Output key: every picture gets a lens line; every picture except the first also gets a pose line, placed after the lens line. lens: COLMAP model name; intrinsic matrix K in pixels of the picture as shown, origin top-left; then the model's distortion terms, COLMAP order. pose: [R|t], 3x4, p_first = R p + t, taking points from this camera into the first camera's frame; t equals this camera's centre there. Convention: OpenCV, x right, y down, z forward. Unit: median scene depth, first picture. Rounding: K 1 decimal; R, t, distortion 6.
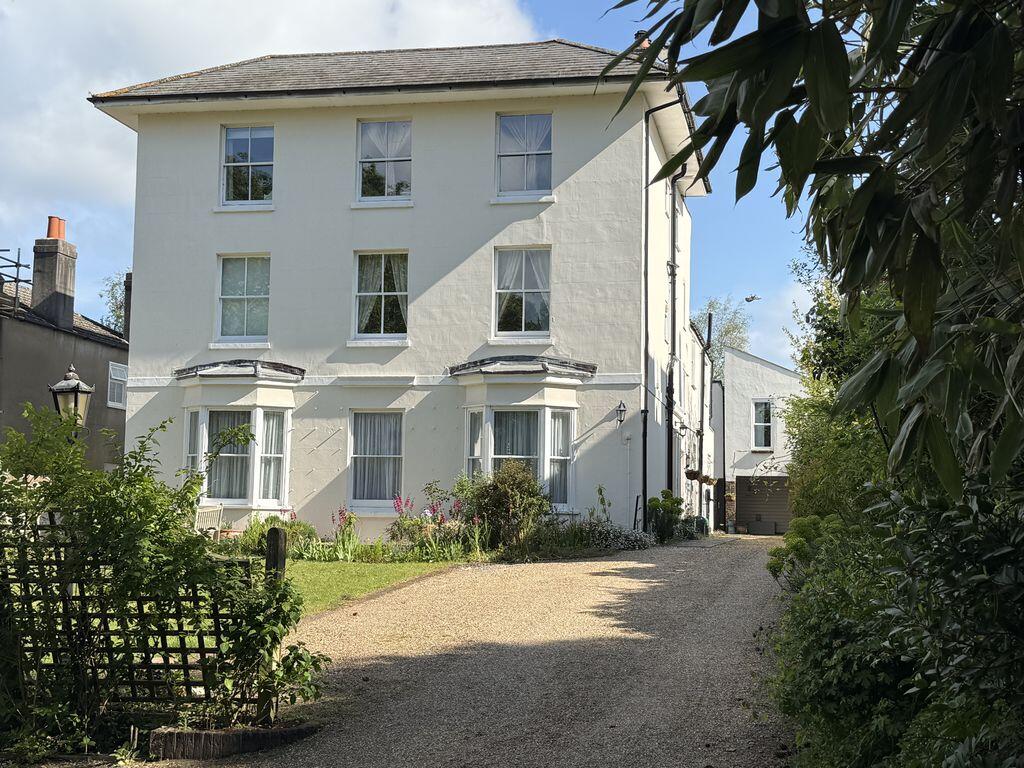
lens RADIAL K [[1380.3, 0, 512.0], [0, 1380.3, 384.0], [0, 0, 1]] dist [0.003533, 2.297634]
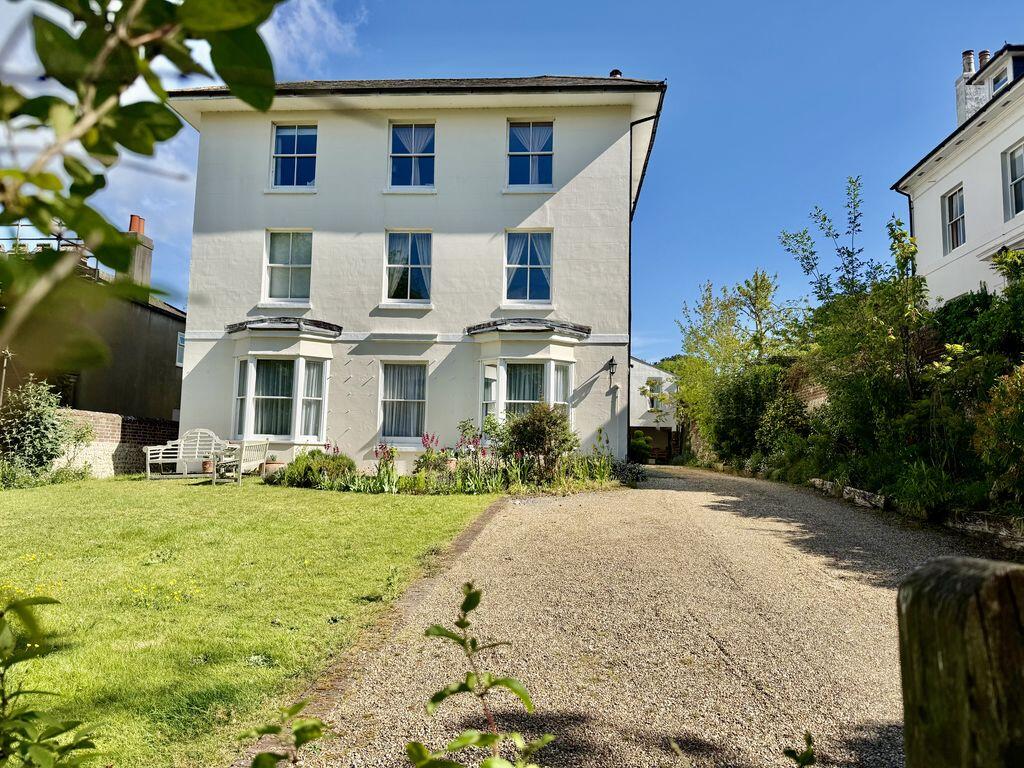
lens RADIAL K [[693.8, 0, 512.0], [0, 693.8, 384.0], [0, 0, 1]] dist [0.083297, -0.000268]
pose [[0.990156, 0.018740, 0.138711, -0.089351], [-0.018630, 0.999824, -0.002089, 0.037867], [-0.138725, -0.000516, 0.990331, 0.394860]]
